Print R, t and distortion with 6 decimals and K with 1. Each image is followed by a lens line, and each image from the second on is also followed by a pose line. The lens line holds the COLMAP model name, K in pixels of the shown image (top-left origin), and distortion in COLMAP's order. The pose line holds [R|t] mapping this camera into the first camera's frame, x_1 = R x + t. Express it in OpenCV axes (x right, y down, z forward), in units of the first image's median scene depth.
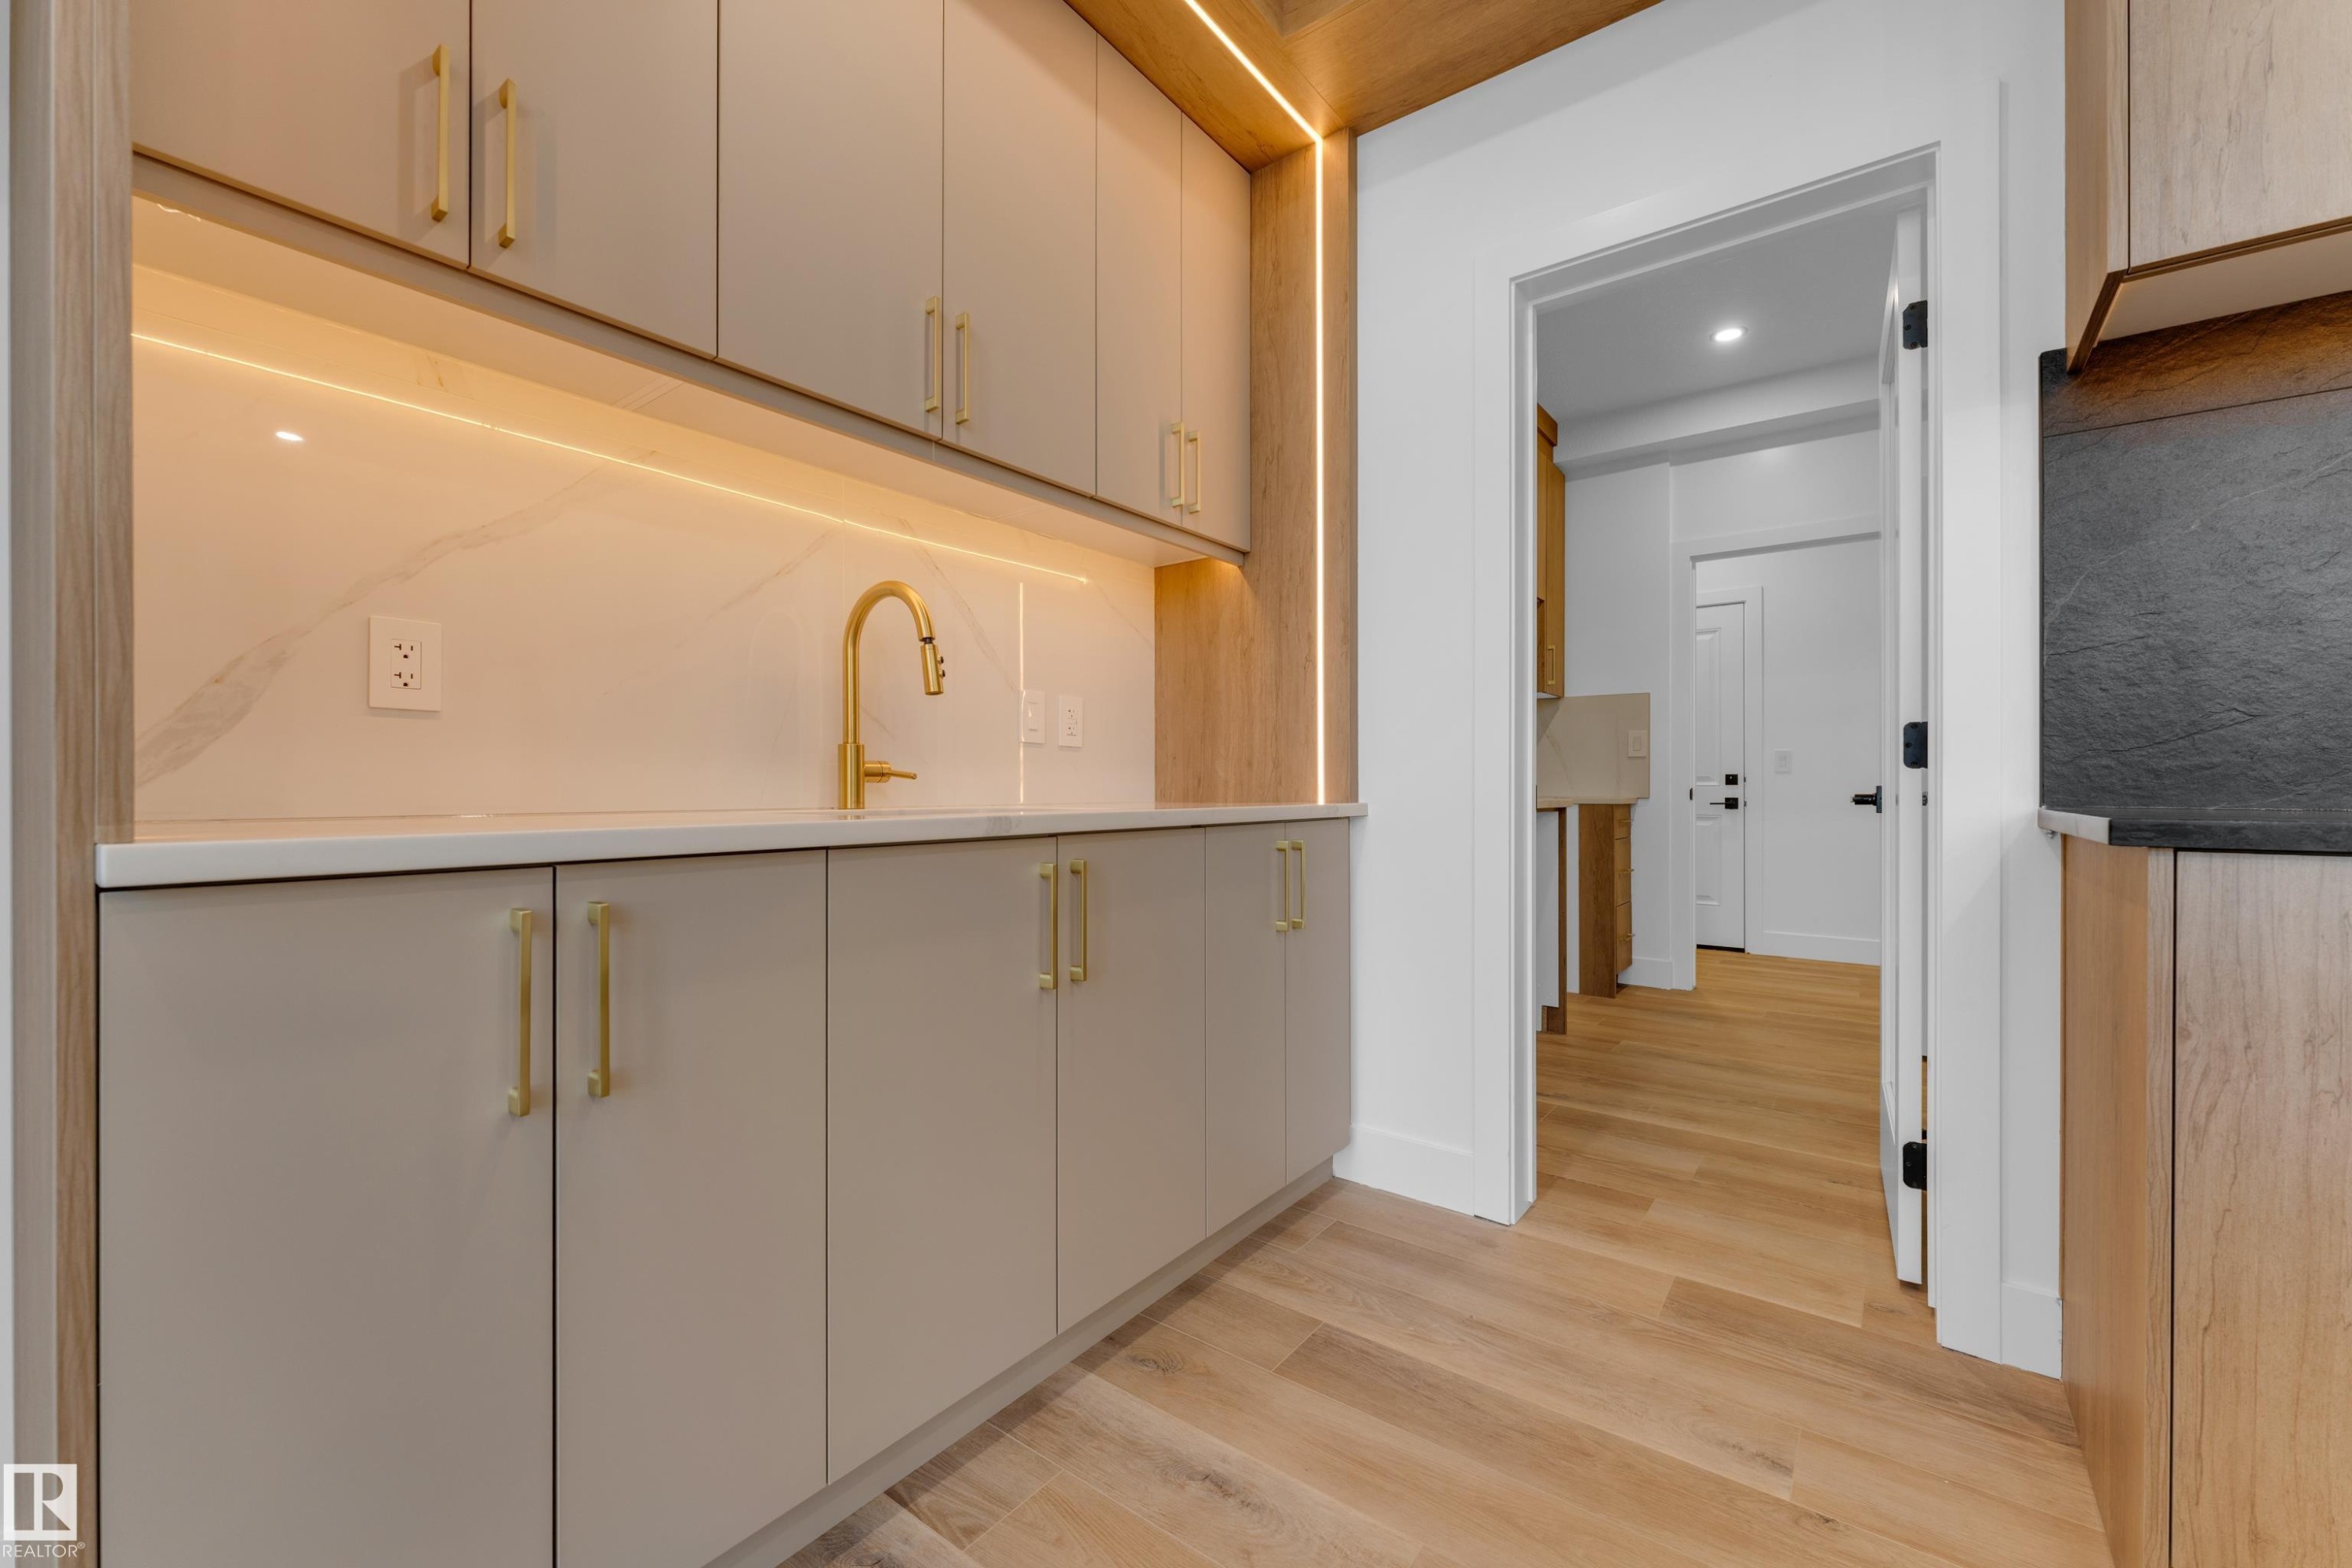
lens RADIAL K [[952.0, 0, 1185.7], [0, 952.0, 790.7], [0, 0, 1]] dist [-0.001413, 0.000731]
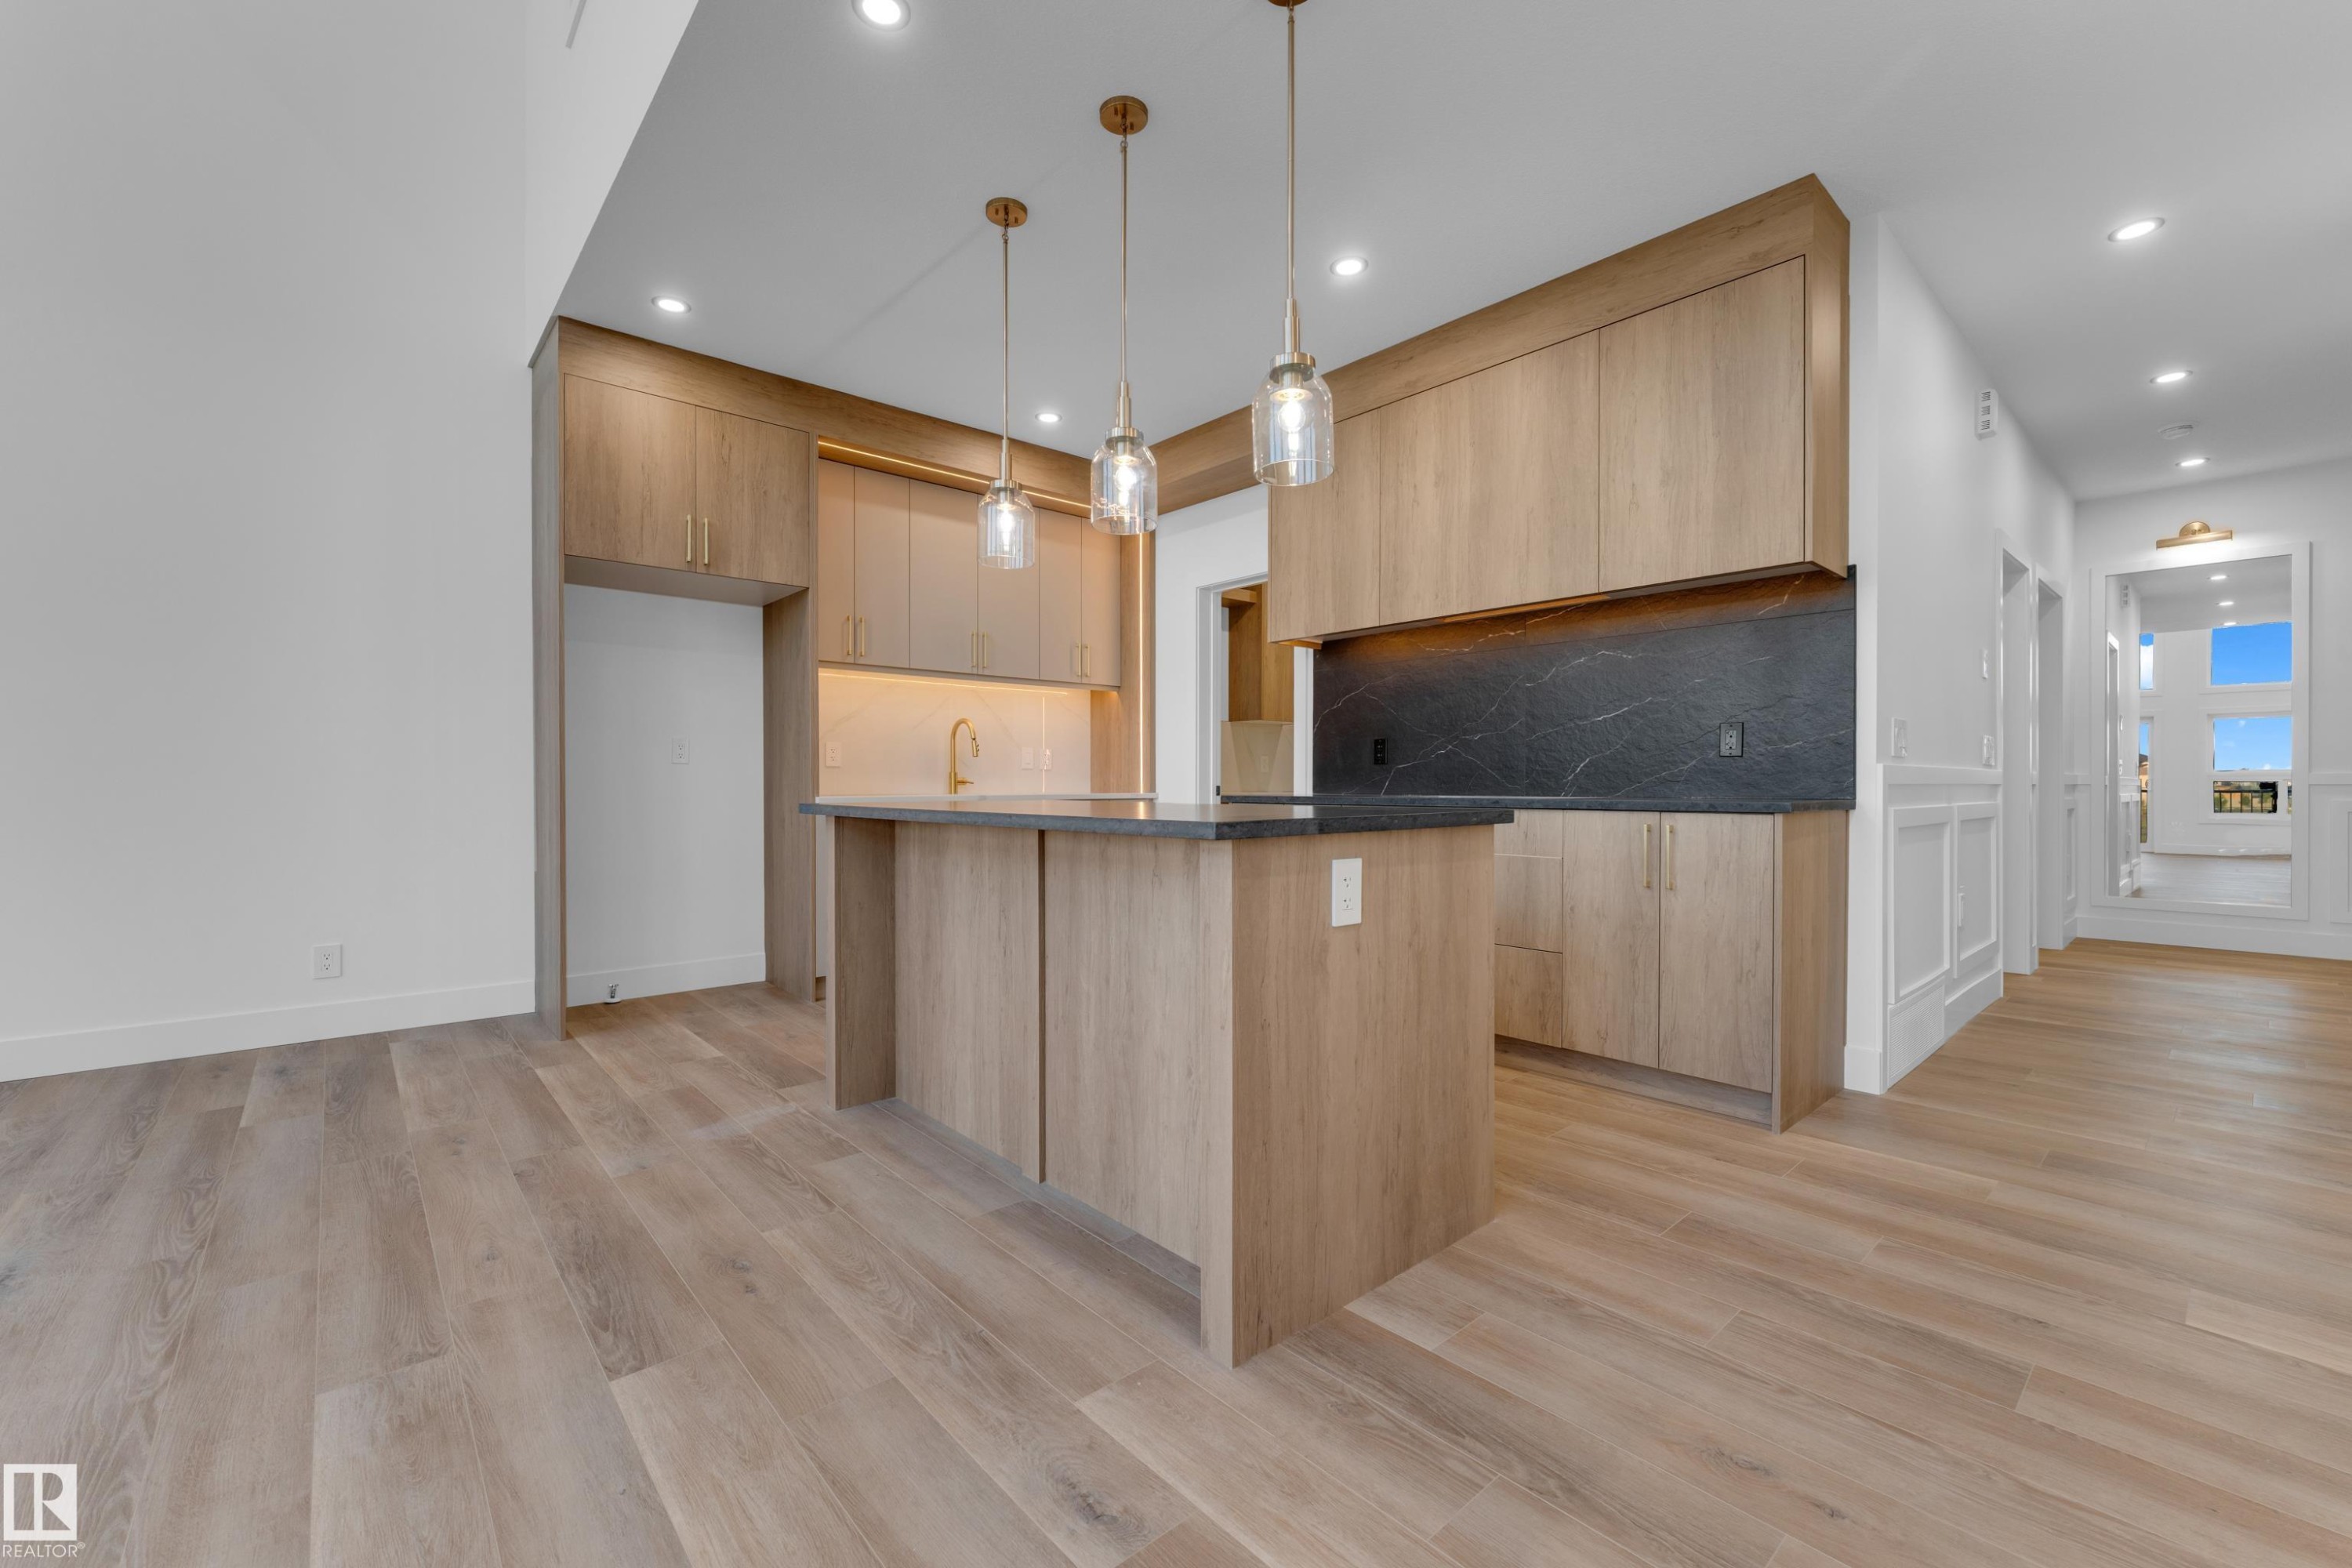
lens RADIAL K [[952.0, 0, 1169.5], [0, 952.0, 807.5], [0, 0, 1]] dist [-0.001413, 0.000731]
pose [[0.976543, 0.003218, -0.215299, 0.957610], [0.001479, 0.999764, 0.021651, -0.001192], [0.215318, -0.021462, 0.976308, -1.778422]]
